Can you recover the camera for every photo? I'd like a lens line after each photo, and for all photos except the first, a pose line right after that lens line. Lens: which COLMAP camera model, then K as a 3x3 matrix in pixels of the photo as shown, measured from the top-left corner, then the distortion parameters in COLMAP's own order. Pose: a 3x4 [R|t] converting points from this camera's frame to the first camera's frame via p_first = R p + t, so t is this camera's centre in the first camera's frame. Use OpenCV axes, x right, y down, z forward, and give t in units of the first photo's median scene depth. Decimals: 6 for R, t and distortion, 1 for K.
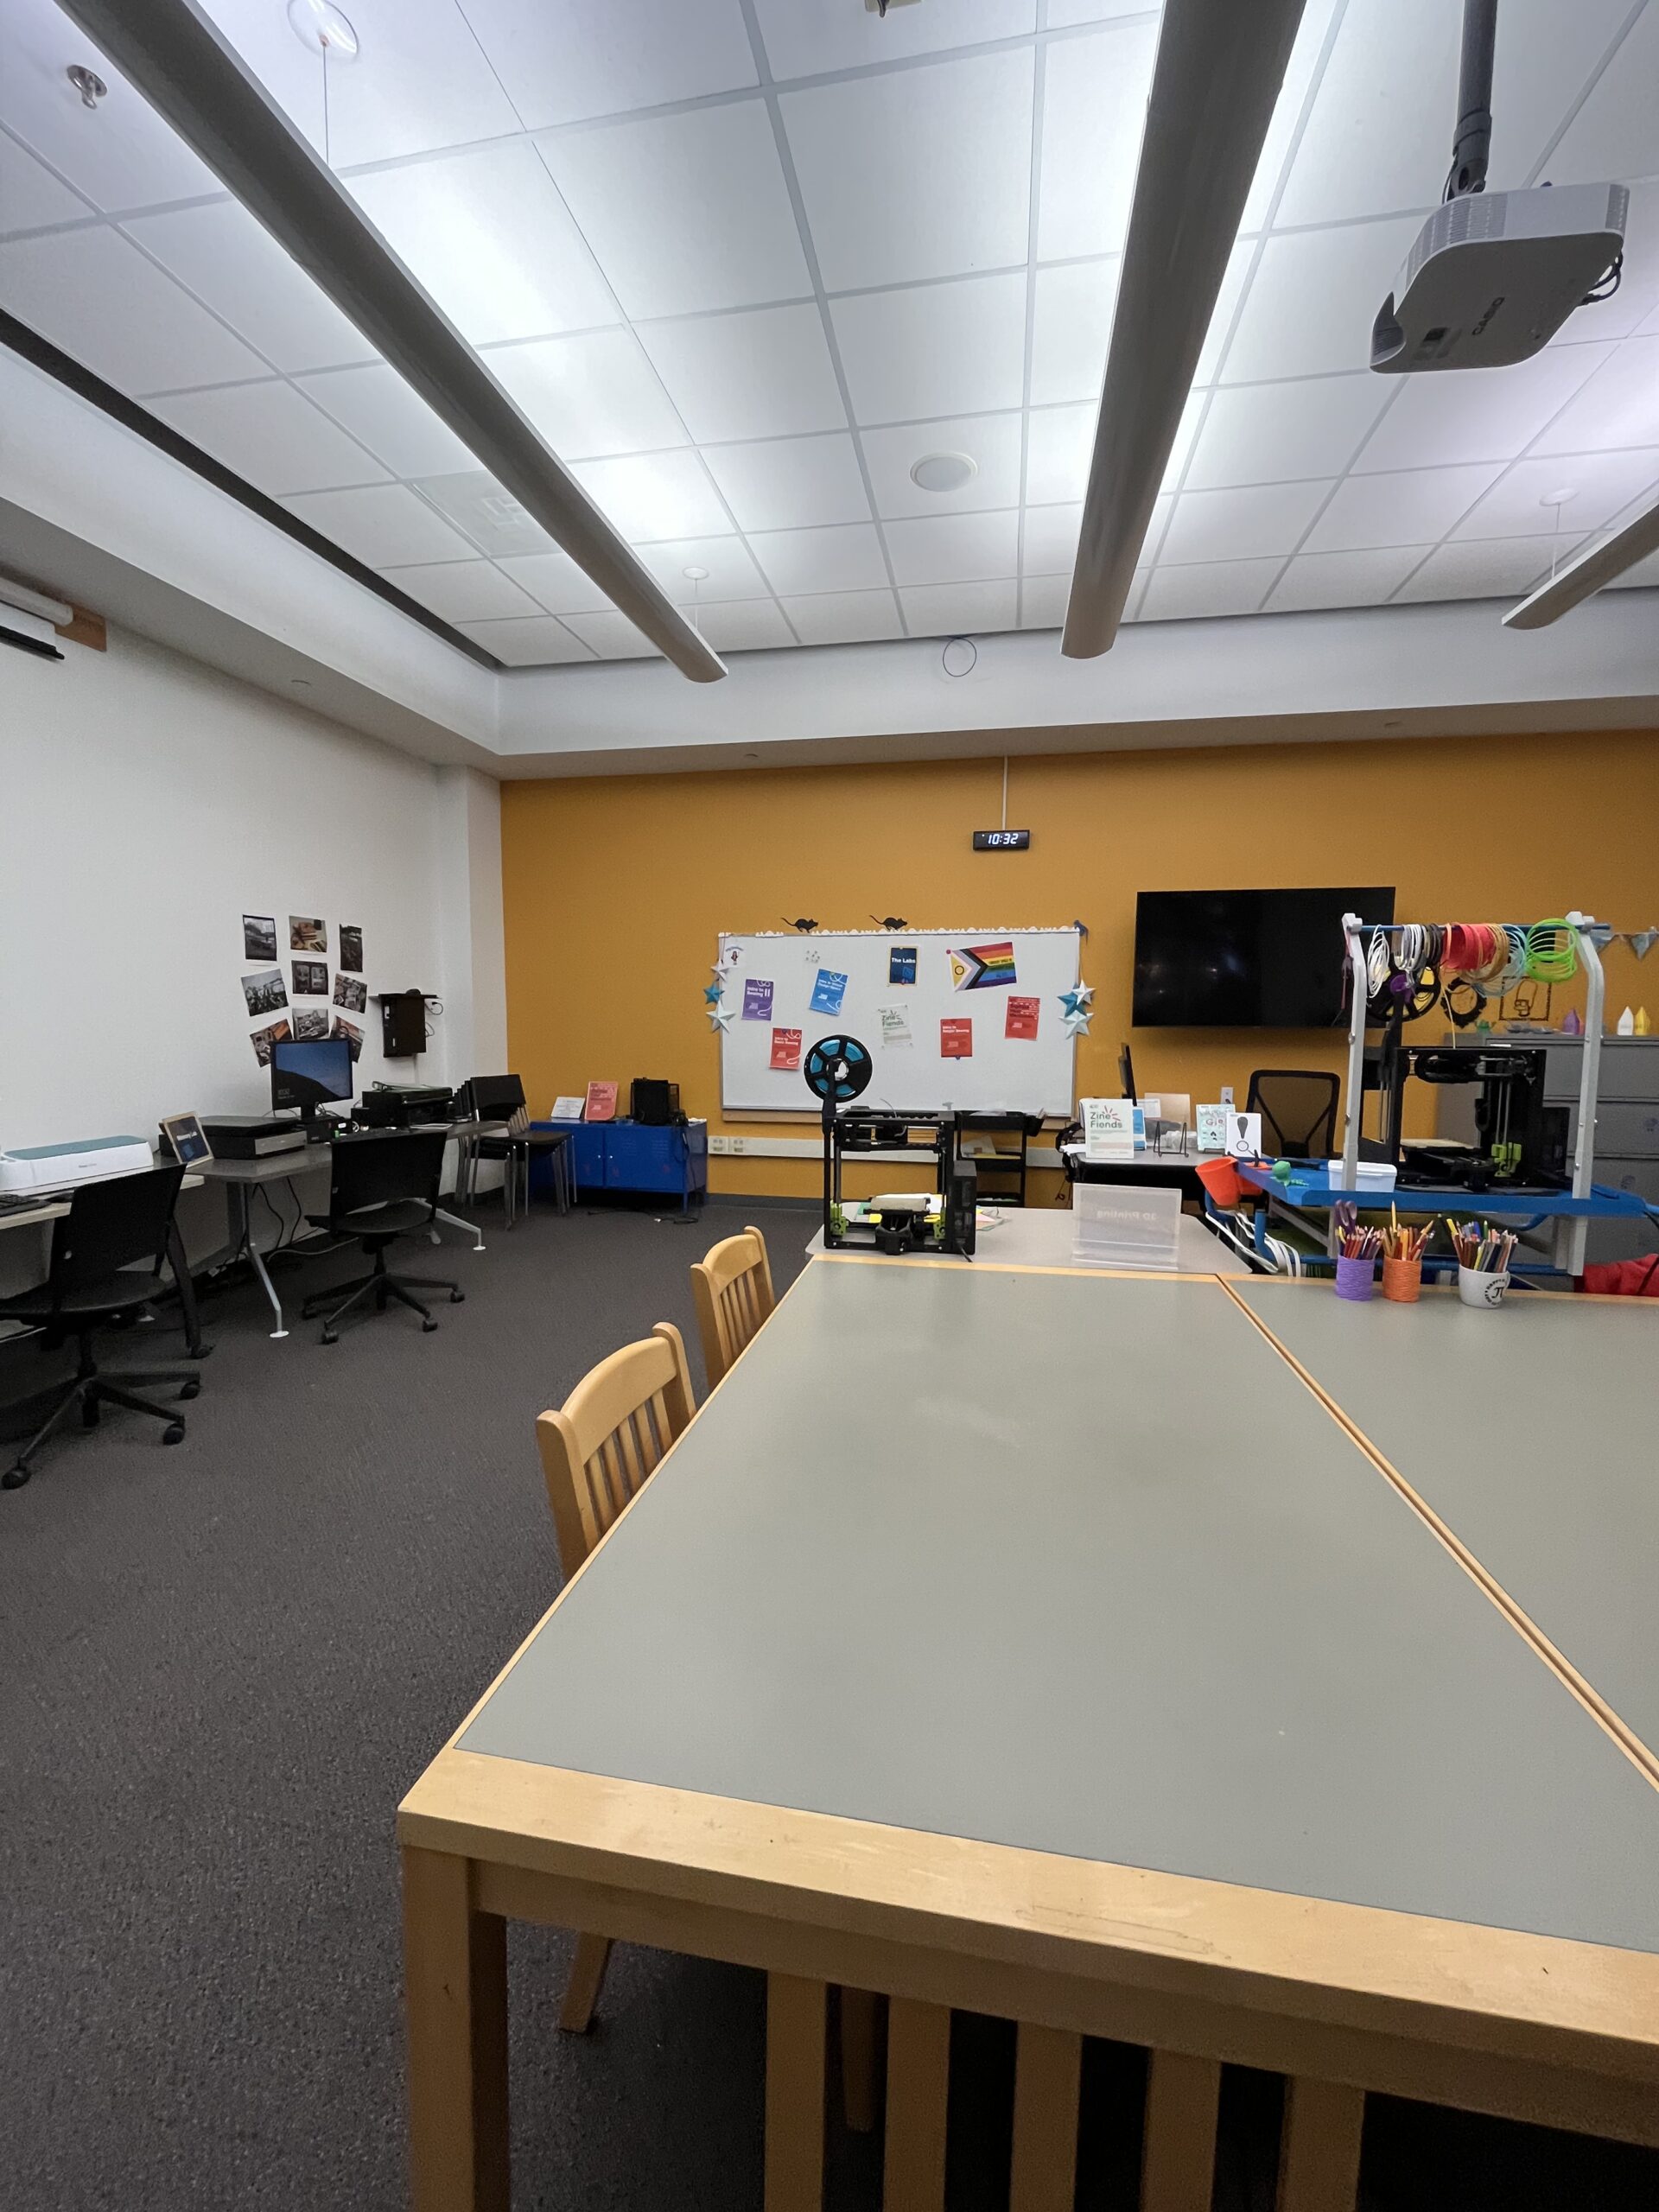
lens RADIAL K [[890.7, 0, 829.5], [0, 890.7, 1106.0], [0, 0, 1]] dist [-0.009336, -0.000011]
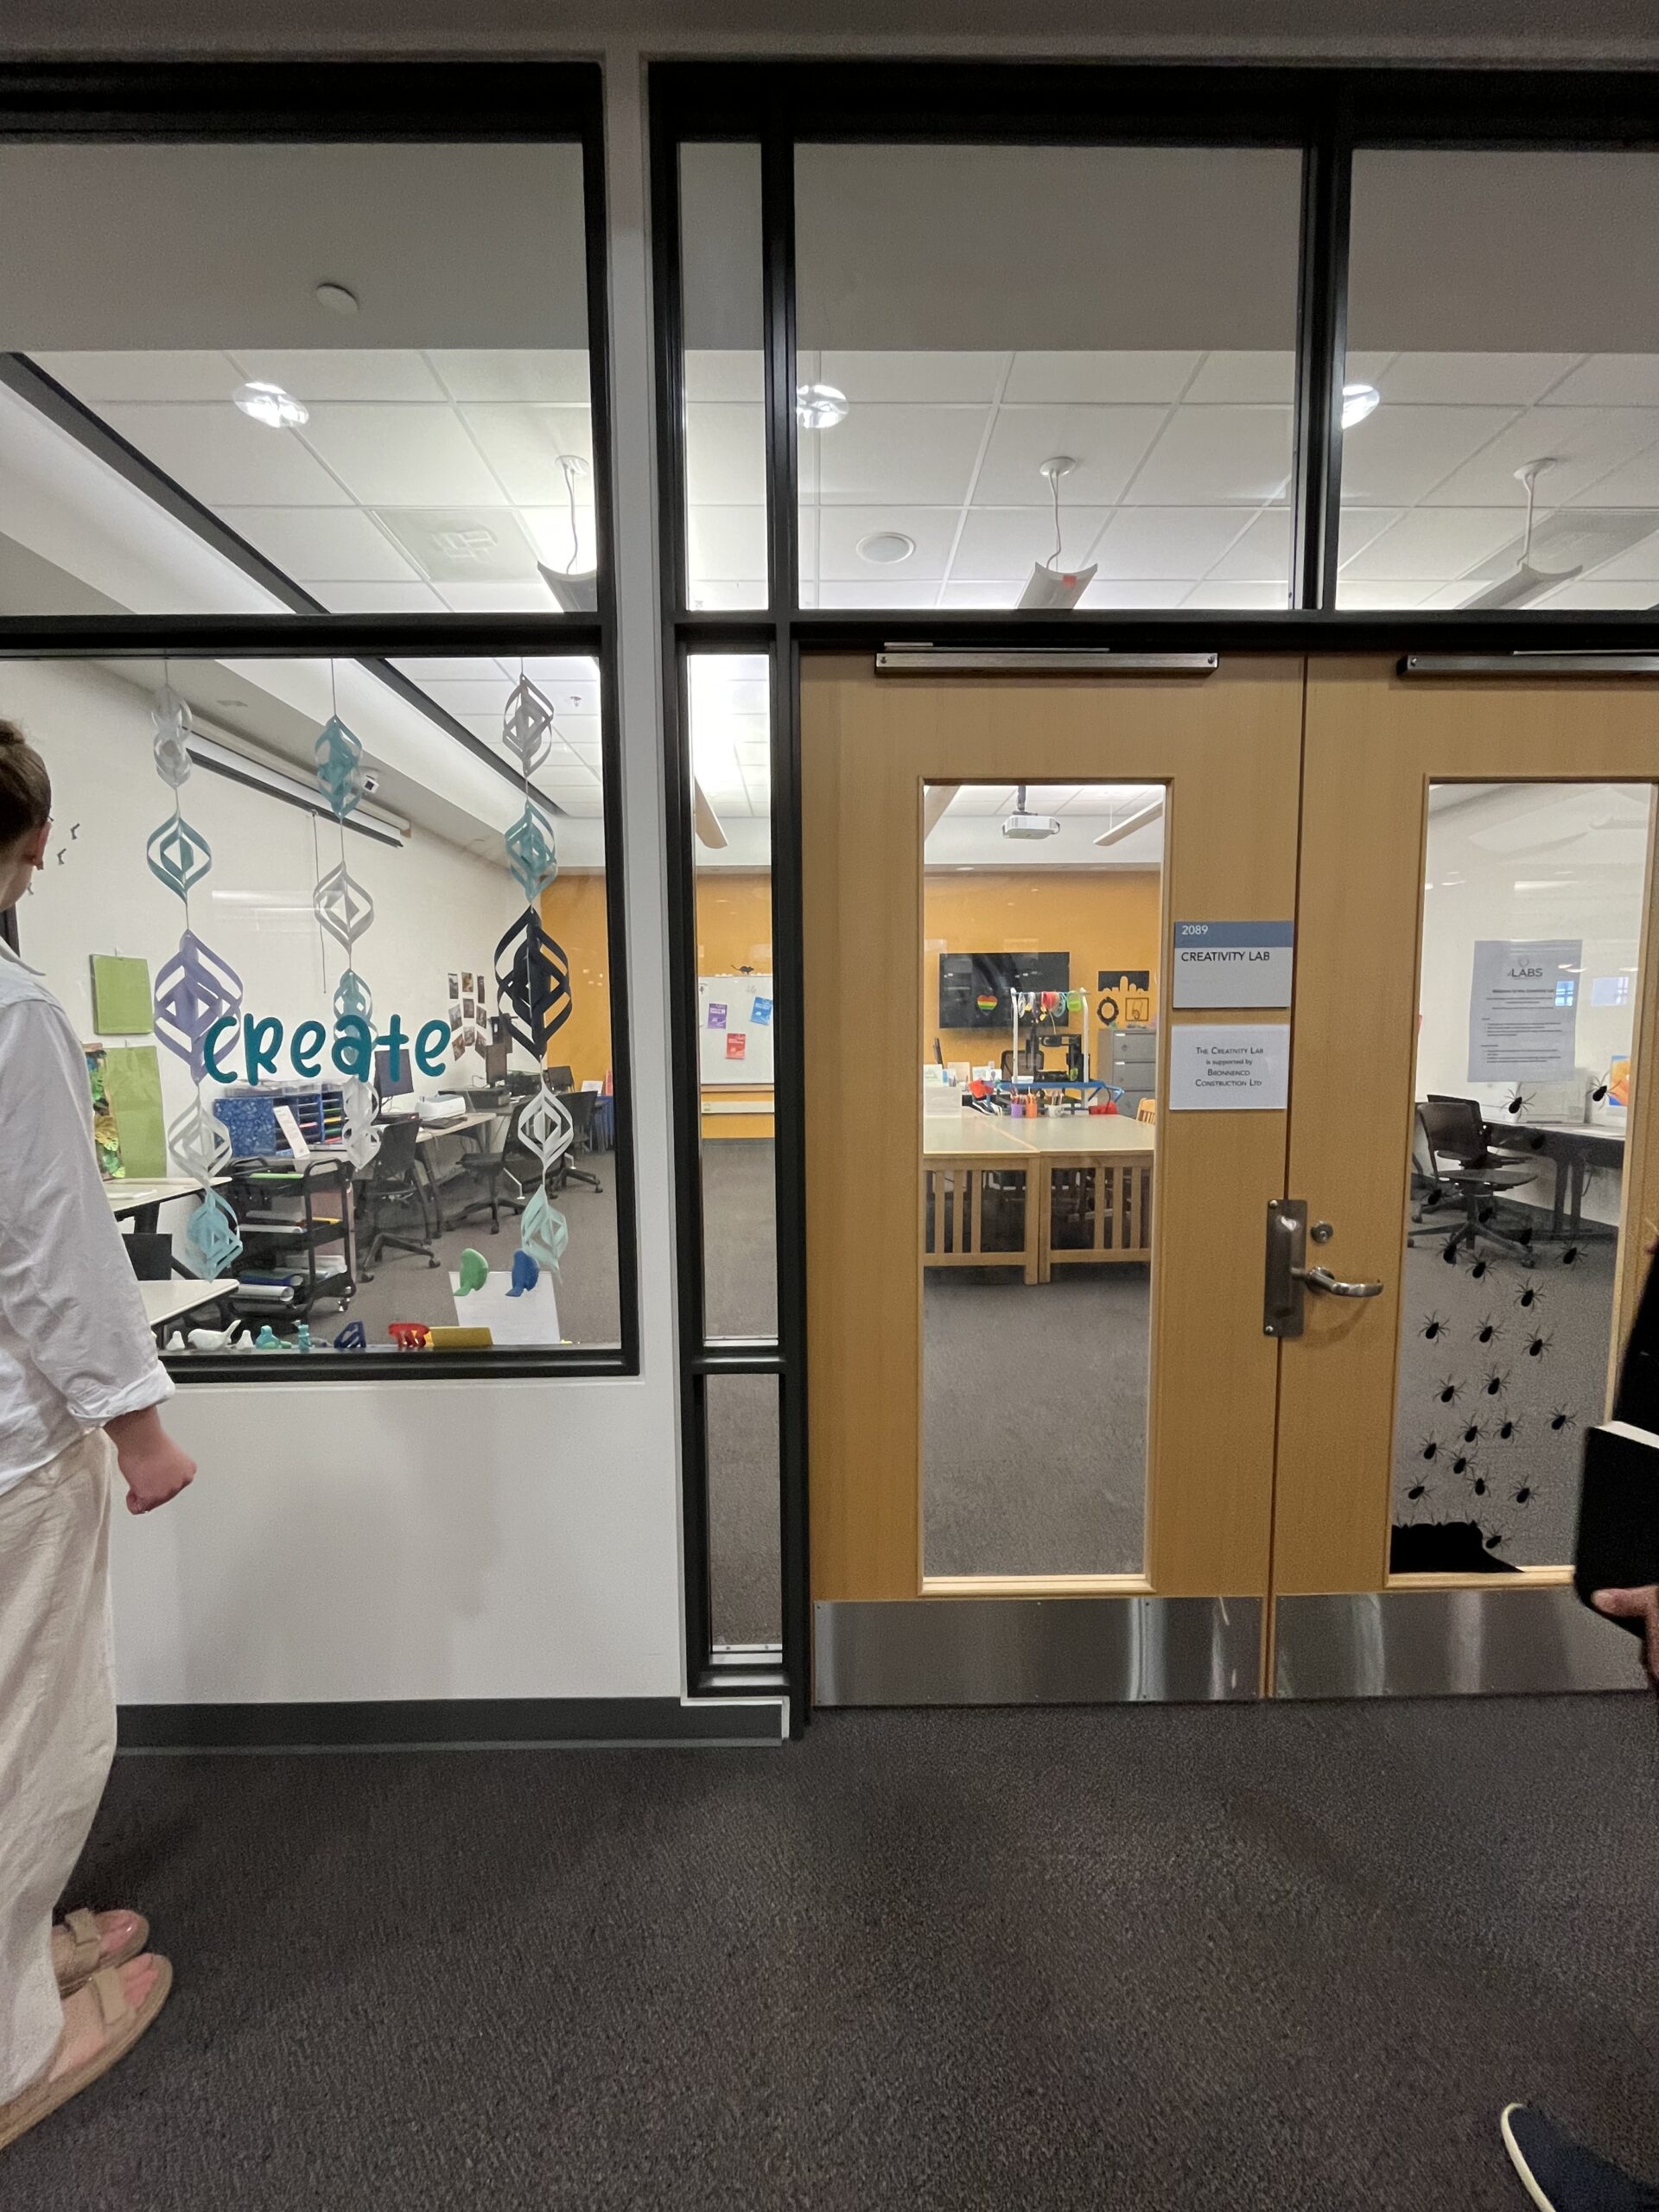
lens RADIAL K [[890.7, 0, 829.5], [0, 890.7, 1106.0], [0, 0, 1]] dist [-0.009336, -0.000011]
pose [[0.978214, -0.036700, 0.204330, -0.270041], [0.037858, 0.999282, -0.001761, 0.067433], [-0.204118, 0.009458, 0.978901, -0.768232]]
